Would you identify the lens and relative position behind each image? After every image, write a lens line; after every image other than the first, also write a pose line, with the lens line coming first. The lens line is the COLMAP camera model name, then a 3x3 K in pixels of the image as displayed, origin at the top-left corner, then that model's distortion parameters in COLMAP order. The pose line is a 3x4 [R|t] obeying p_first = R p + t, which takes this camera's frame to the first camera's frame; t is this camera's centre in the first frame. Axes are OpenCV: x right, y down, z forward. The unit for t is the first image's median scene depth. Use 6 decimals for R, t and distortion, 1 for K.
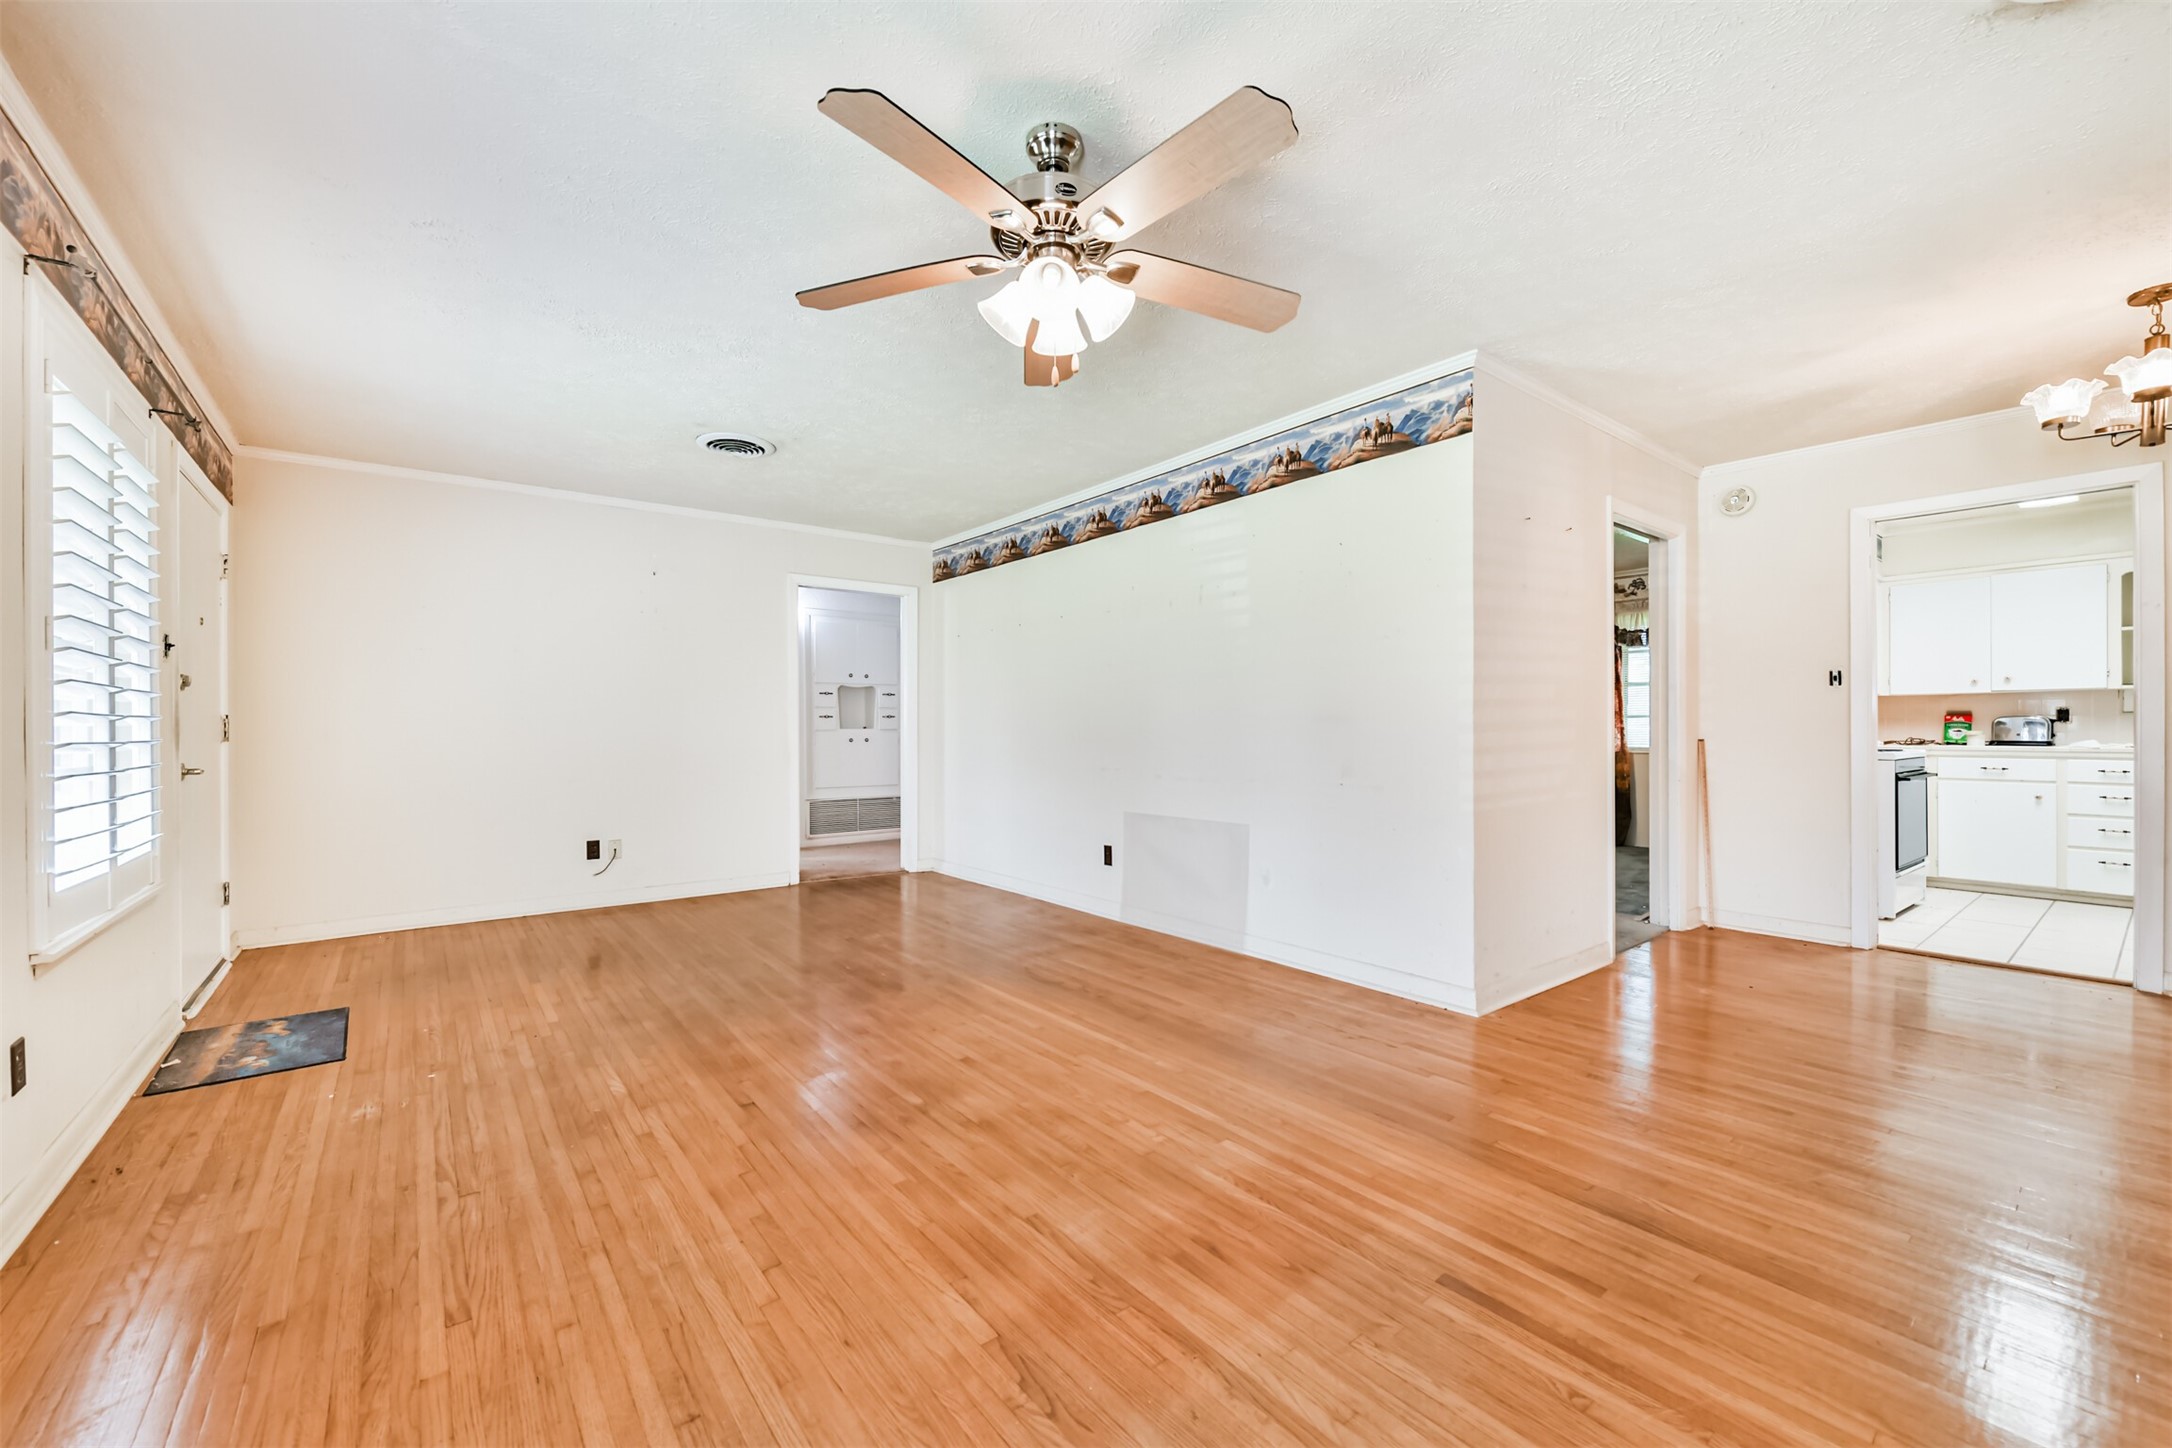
lens RADIAL K [[851.3, 0, 1089.3], [0, 851.3, 728.8], [0, 0, 1]] dist [0.004590, -0.000103]
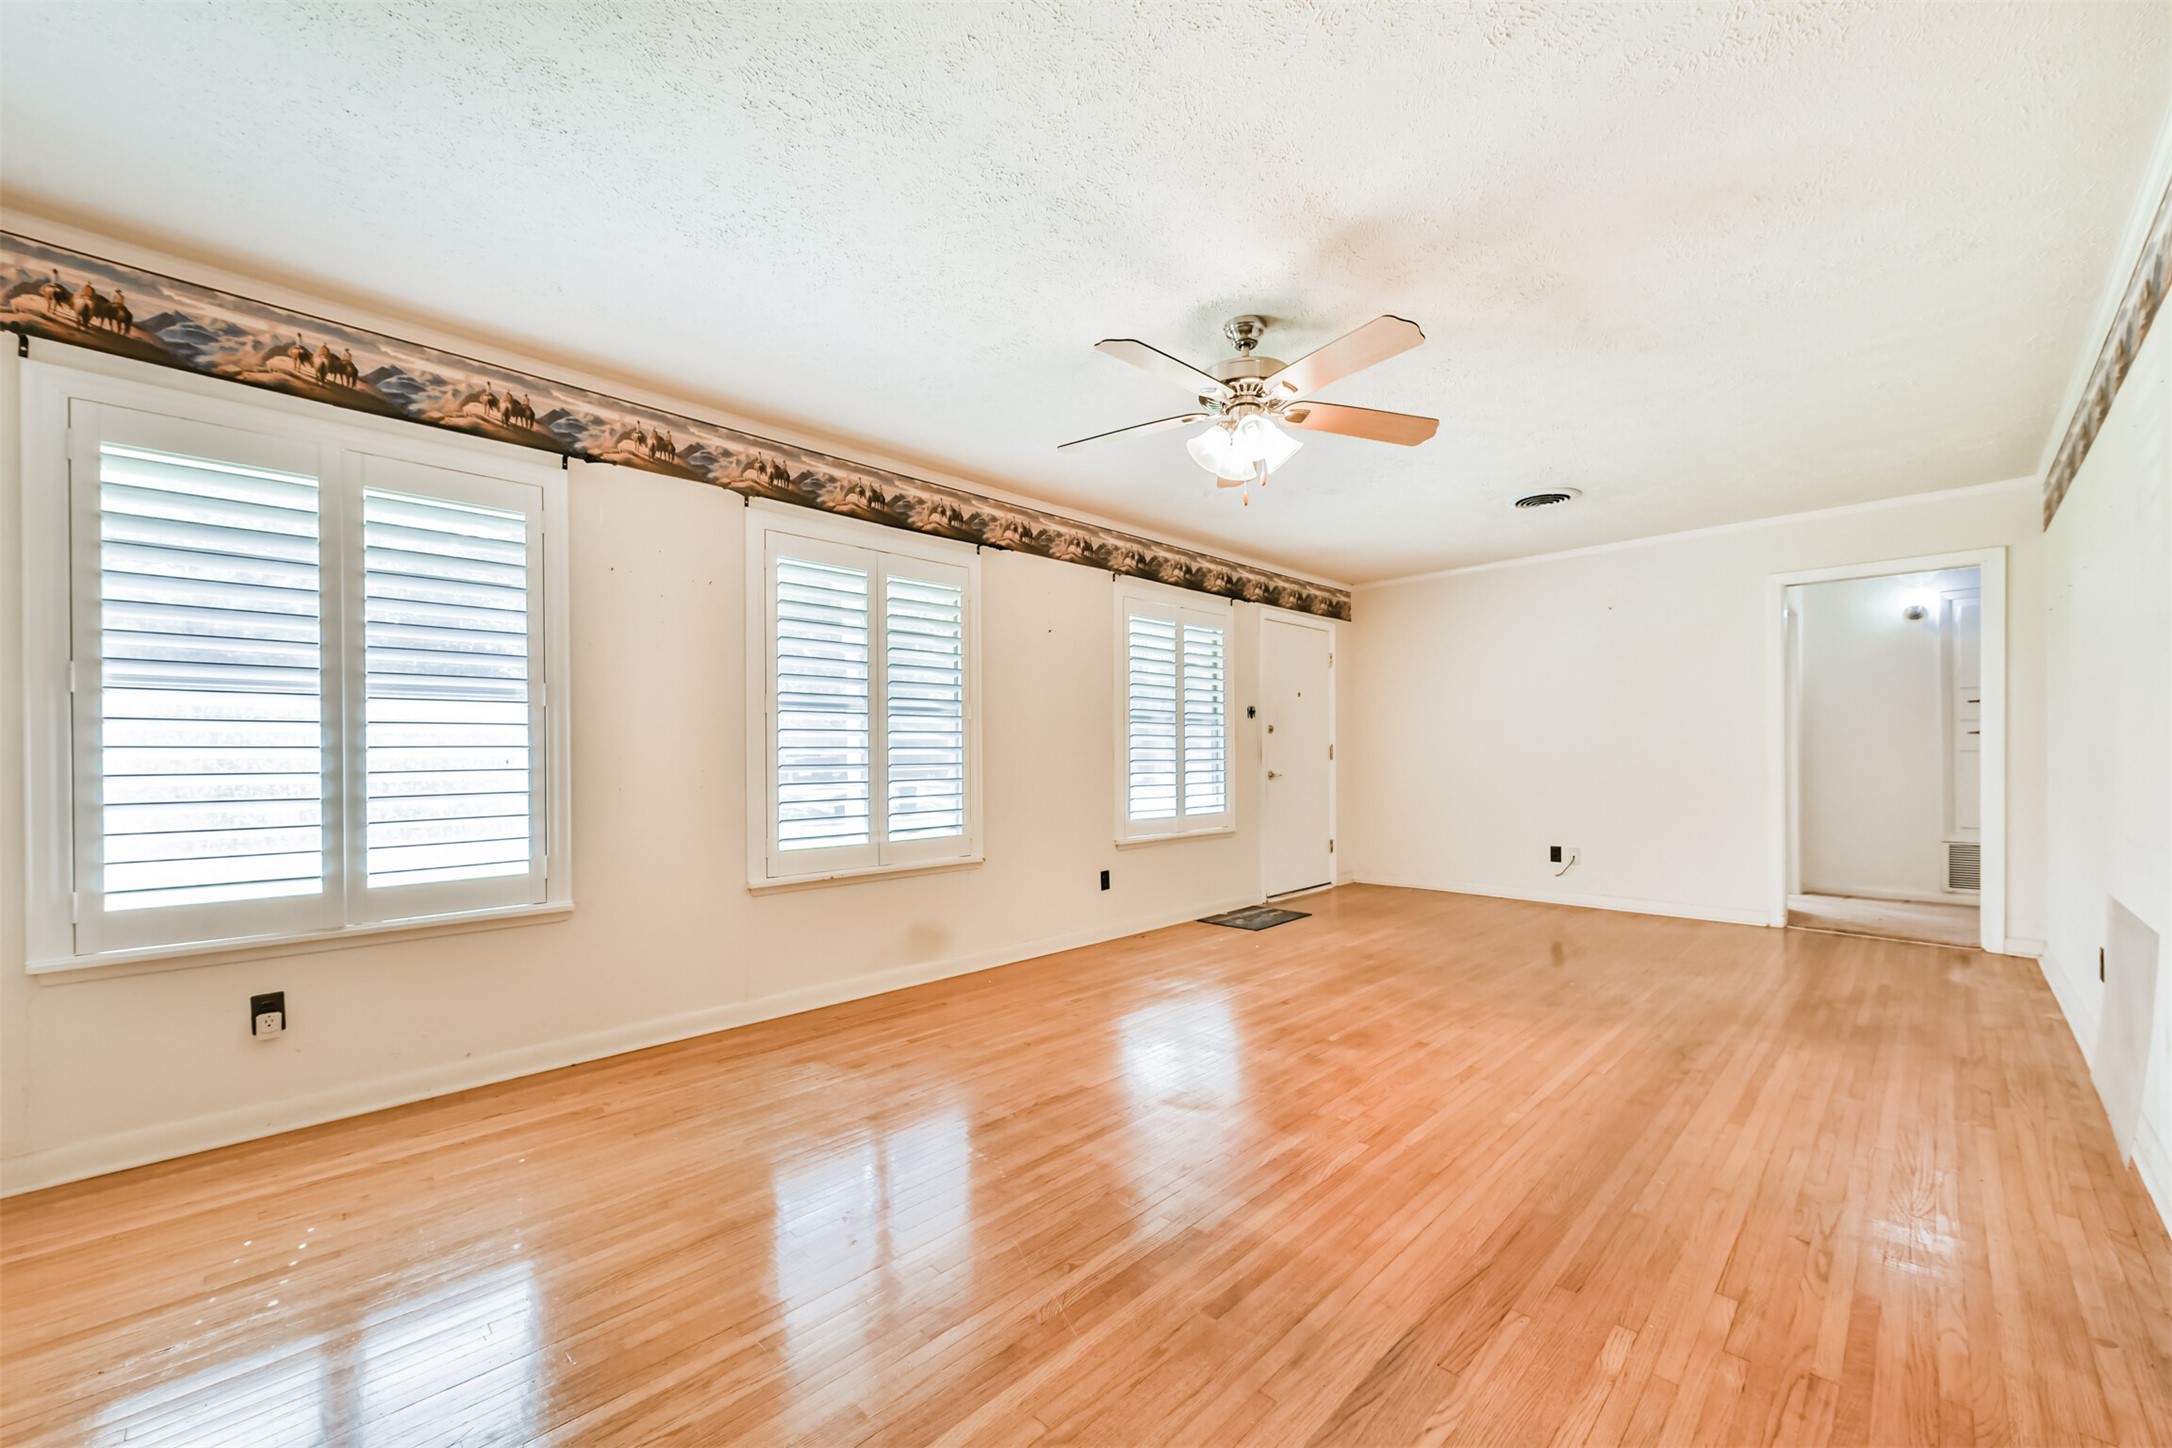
lens RADIAL K [[851.3, 0, 1112.2], [0, 851.3, 739.3], [0, 0, 1]] dist [0.004590, -0.000103]
pose [[0.140676, -0.013613, -0.989962, 0.738111], [0.003966, 0.999905, -0.013186, -0.002168], [0.990048, -0.002071, 0.140716, 0.346737]]
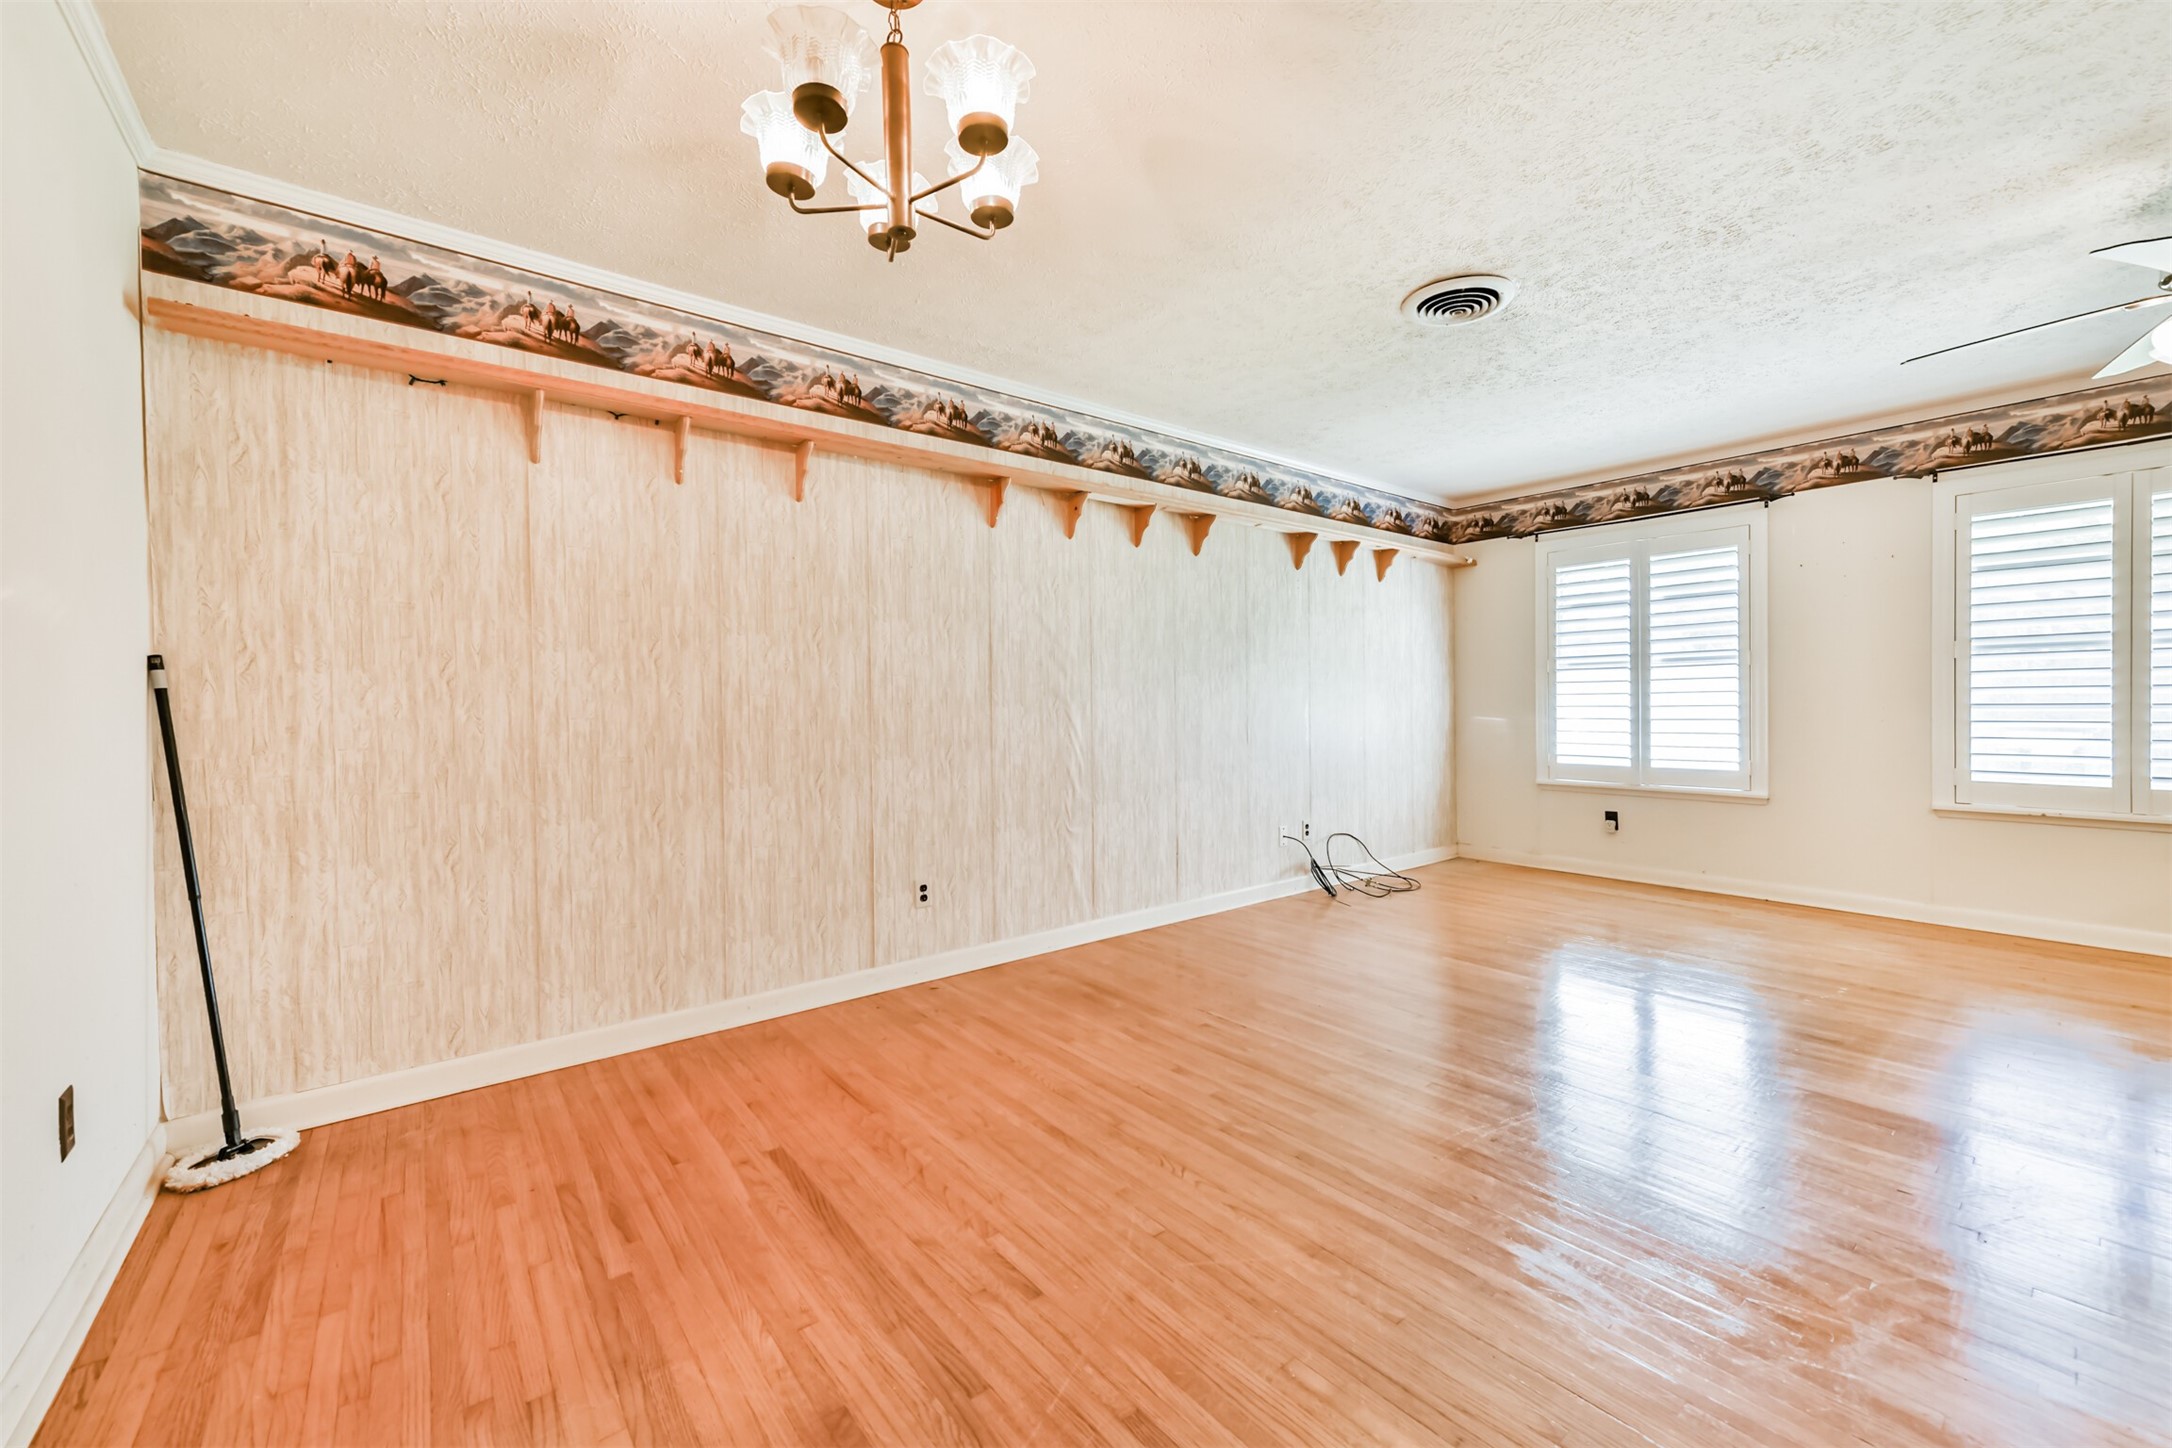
lens RADIAL K [[851.3, 0, 1065.8], [0, 851.3, 719.1], [0, 0, 1]] dist [0.004590, -0.000103]
pose [[-0.999886, 0.014435, -0.004320, 0.896833], [0.014356, 0.999738, 0.017848, -0.004218], [0.004576, 0.017784, -0.999831, 1.248785]]
